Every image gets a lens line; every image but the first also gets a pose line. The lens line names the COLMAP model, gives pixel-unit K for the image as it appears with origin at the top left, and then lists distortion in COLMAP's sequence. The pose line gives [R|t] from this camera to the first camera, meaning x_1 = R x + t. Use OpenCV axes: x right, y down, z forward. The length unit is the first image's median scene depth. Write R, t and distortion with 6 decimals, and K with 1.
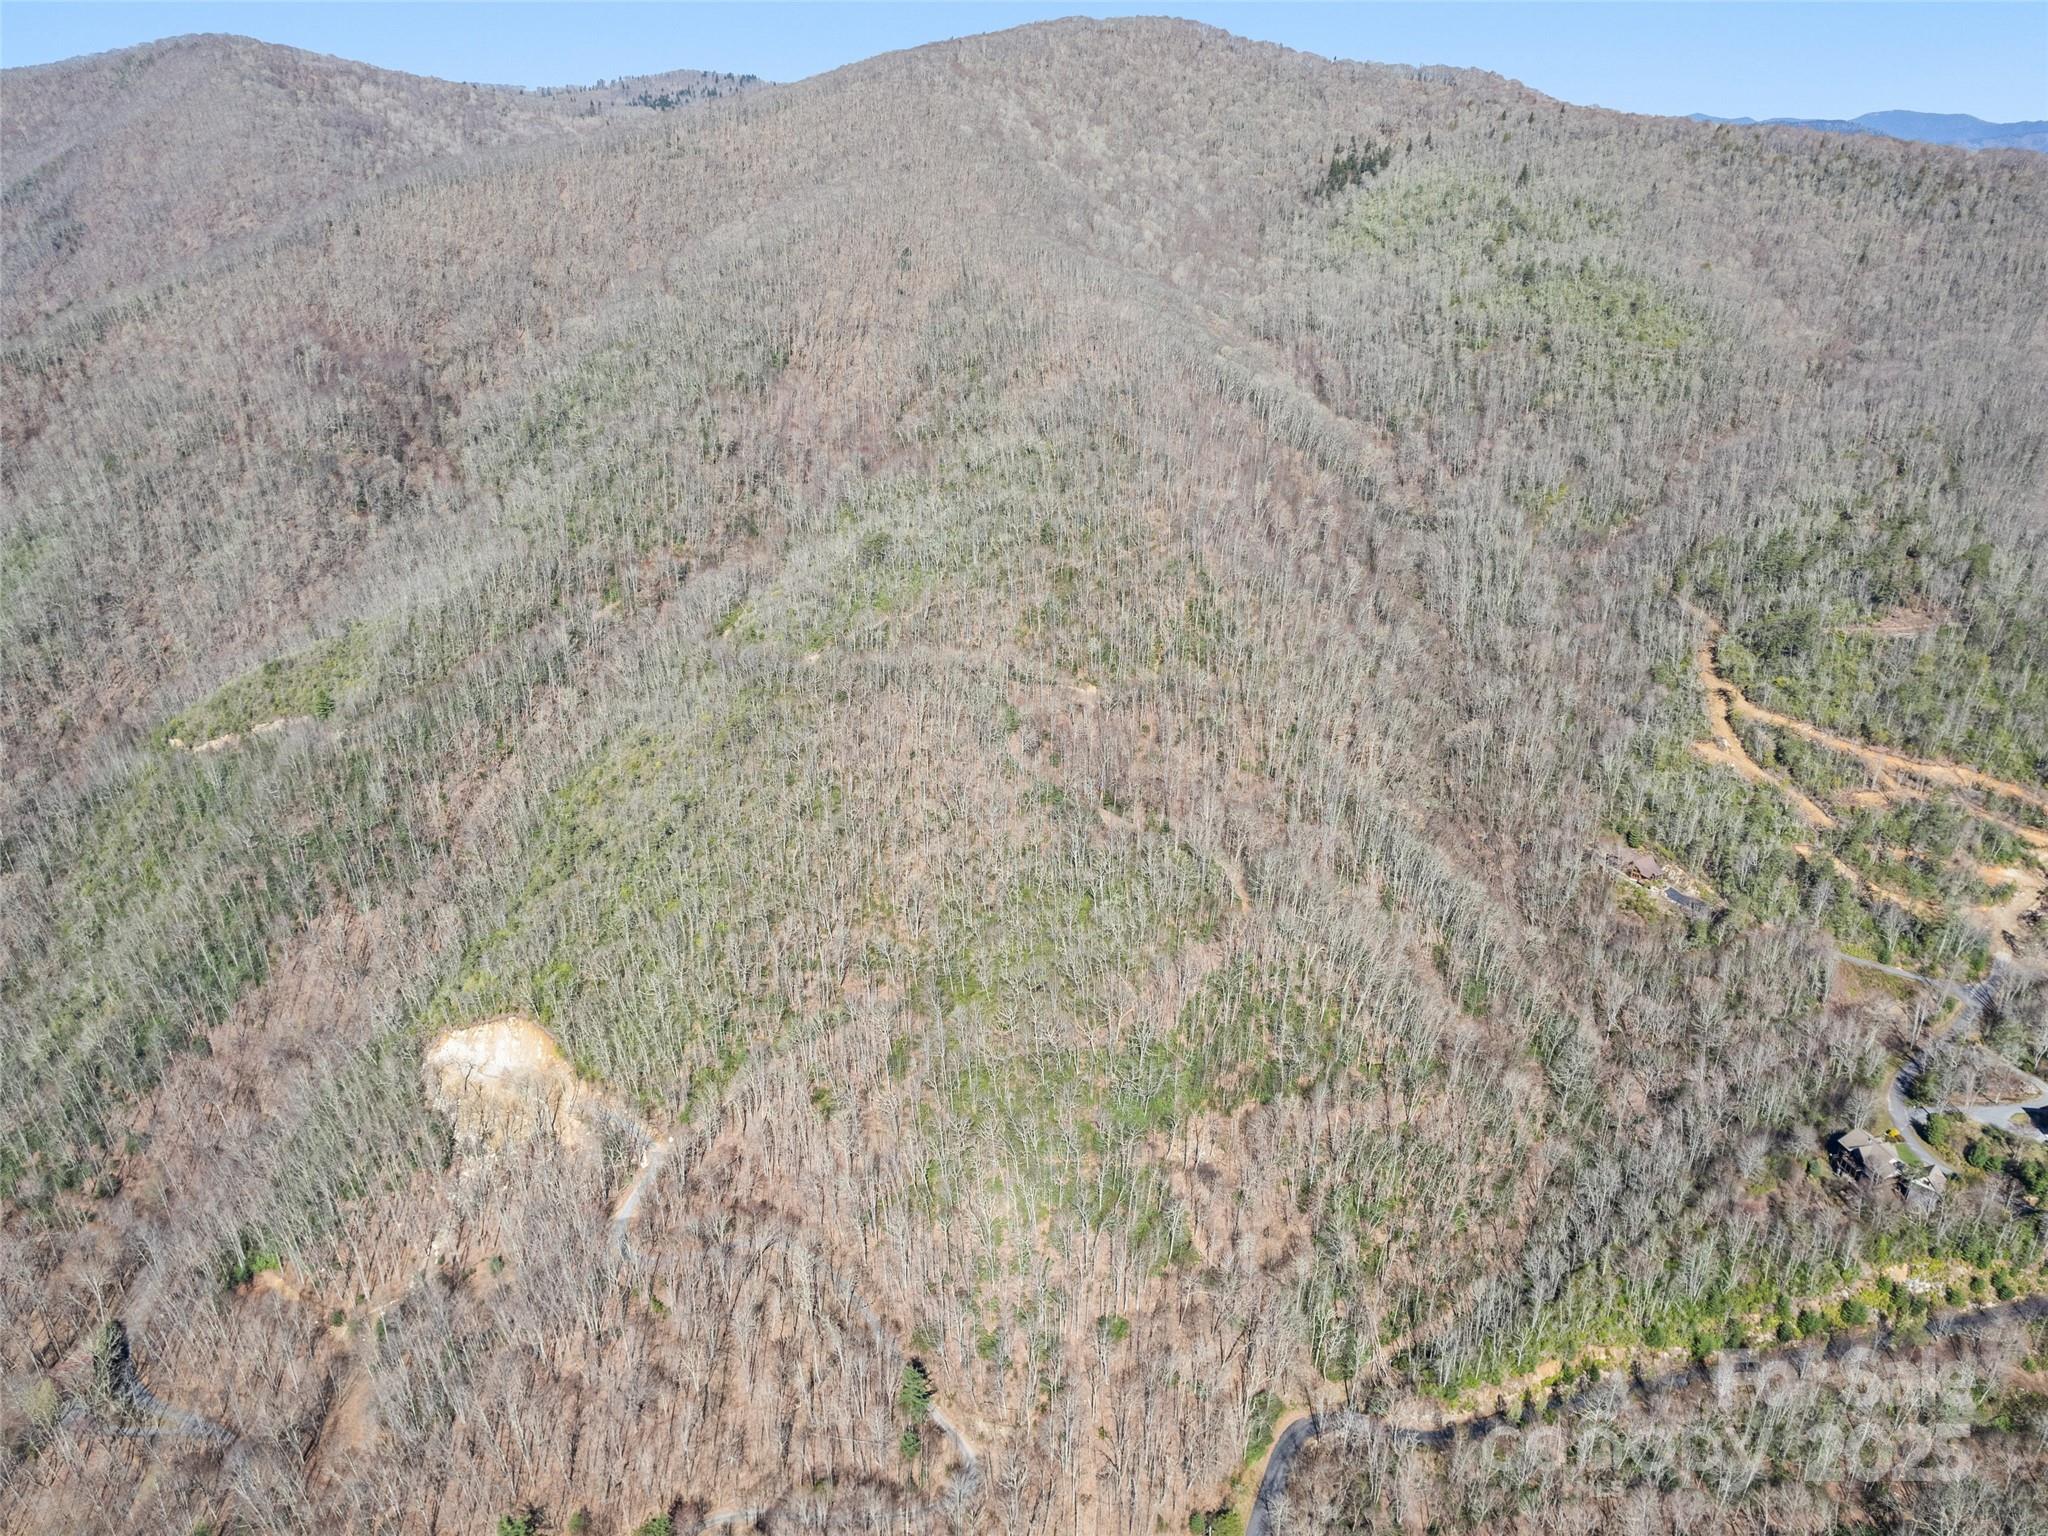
lens RADIAL K [[1476.9, 0, 1022.6], [0, 1476.9, 783.9], [0, 0, 1]] dist [-0.074488, 0.066395]
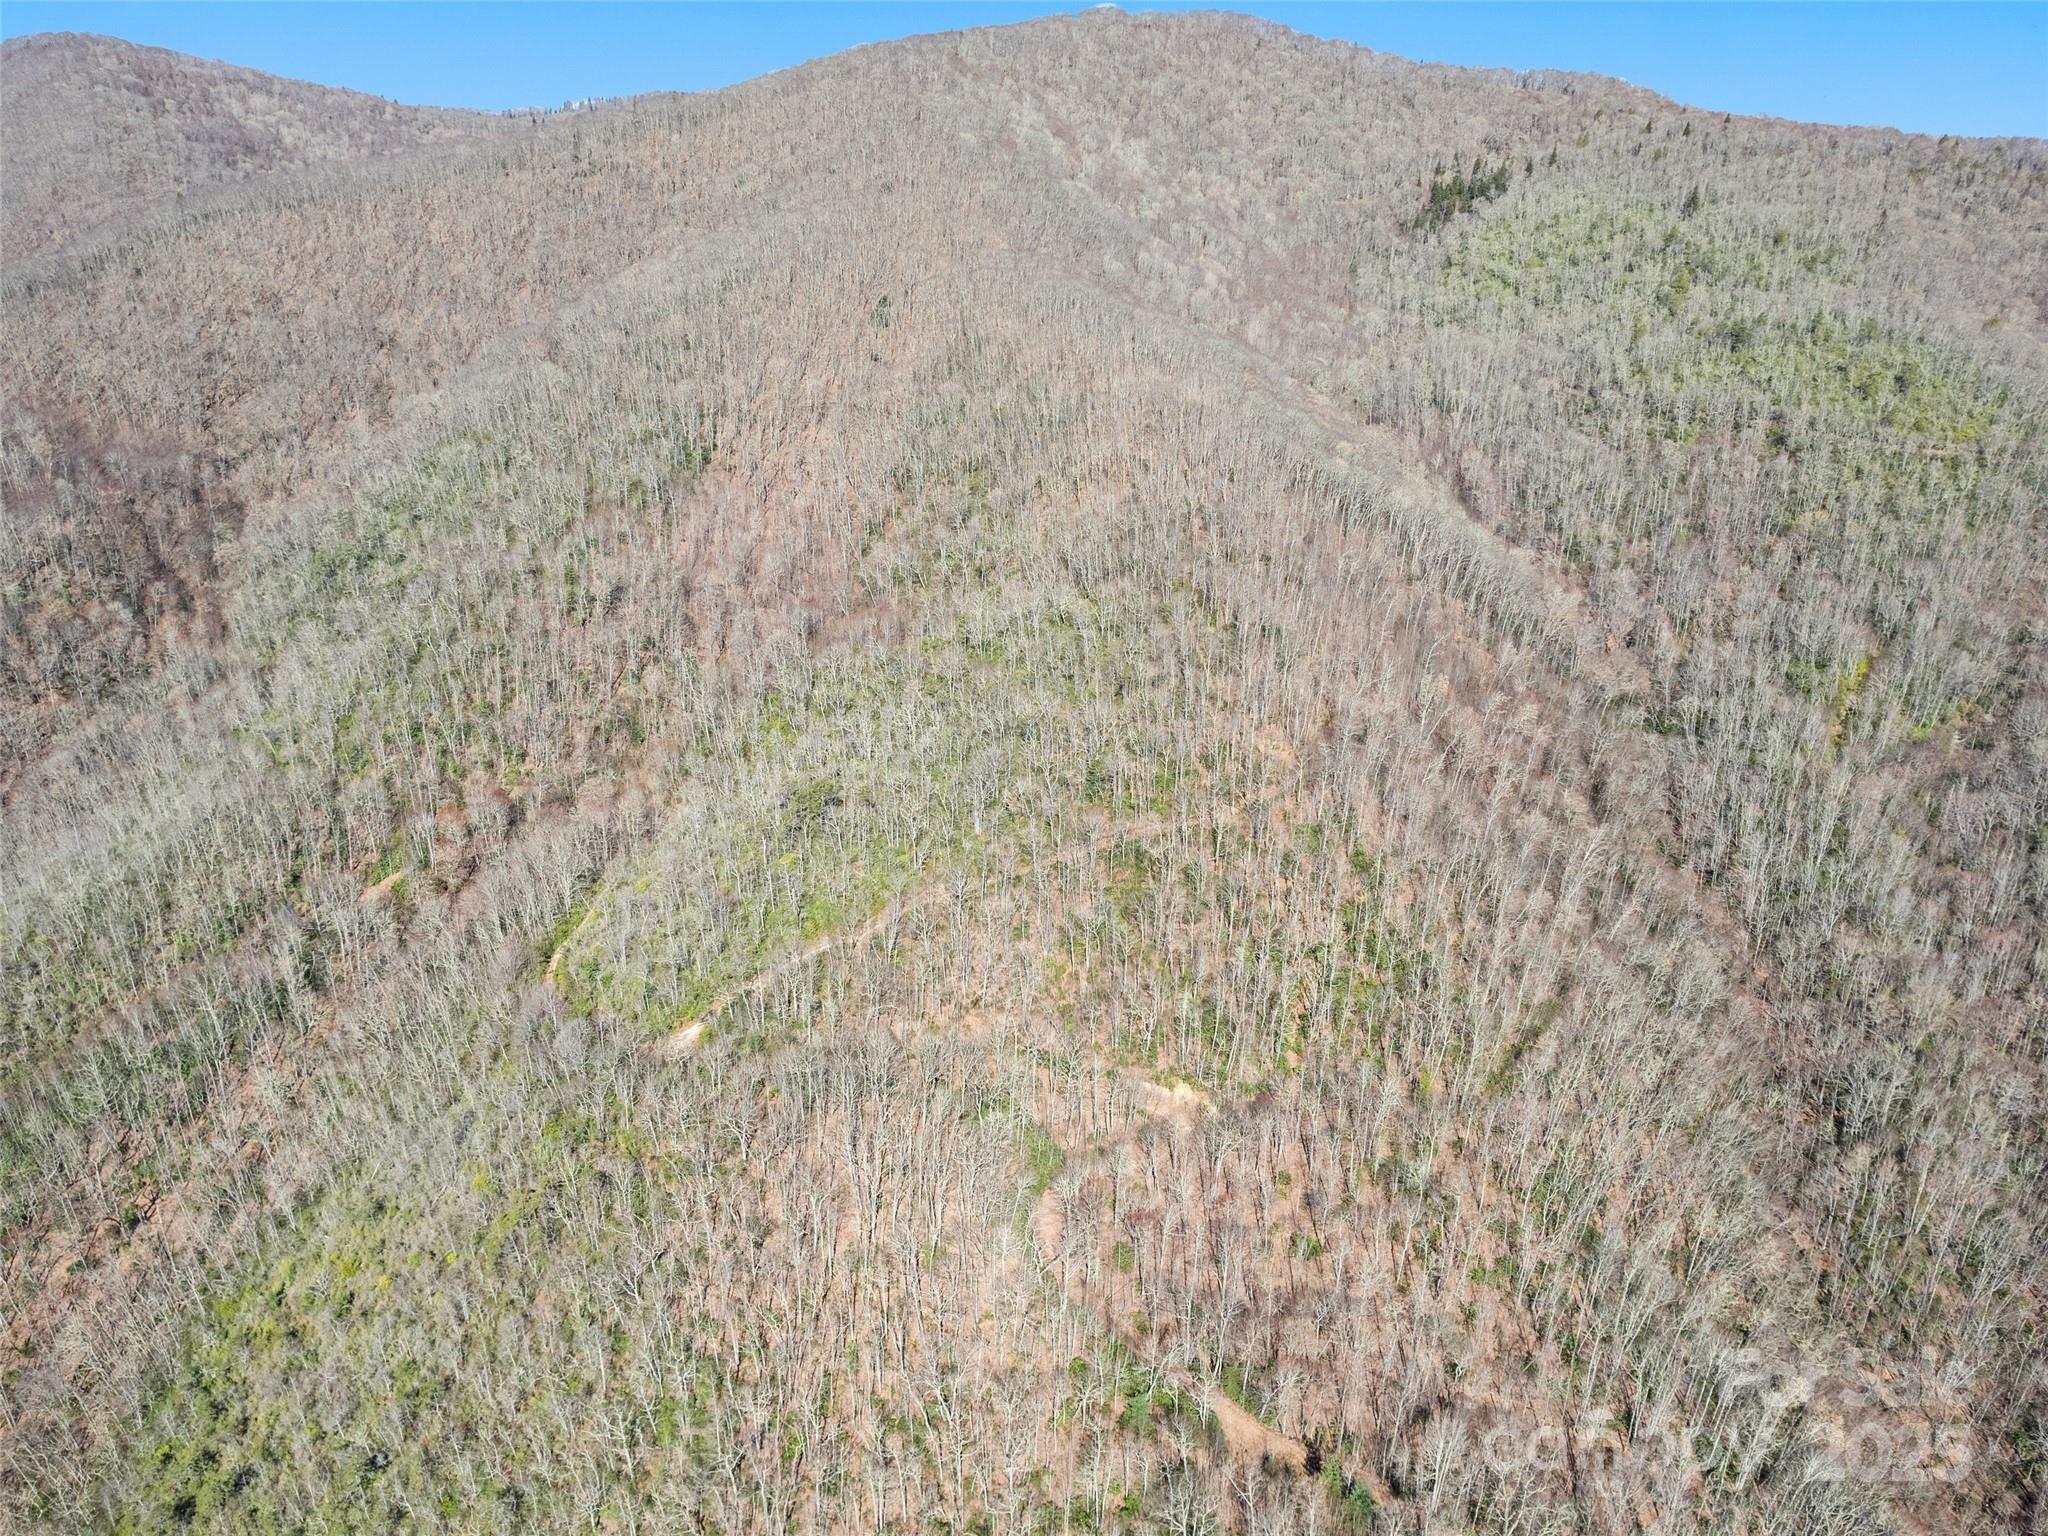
lens RADIAL K [[1476.9, 0, 1022.1], [0, 1476.9, 785.5], [0, 0, 1]] dist [-0.074488, 0.066395]
pose [[0.999994, 0.002771, -0.001949, -0.011350], [-0.002810, 0.999787, -0.020438, -0.136197], [0.001892, 0.020443, 0.999789, 0.348578]]
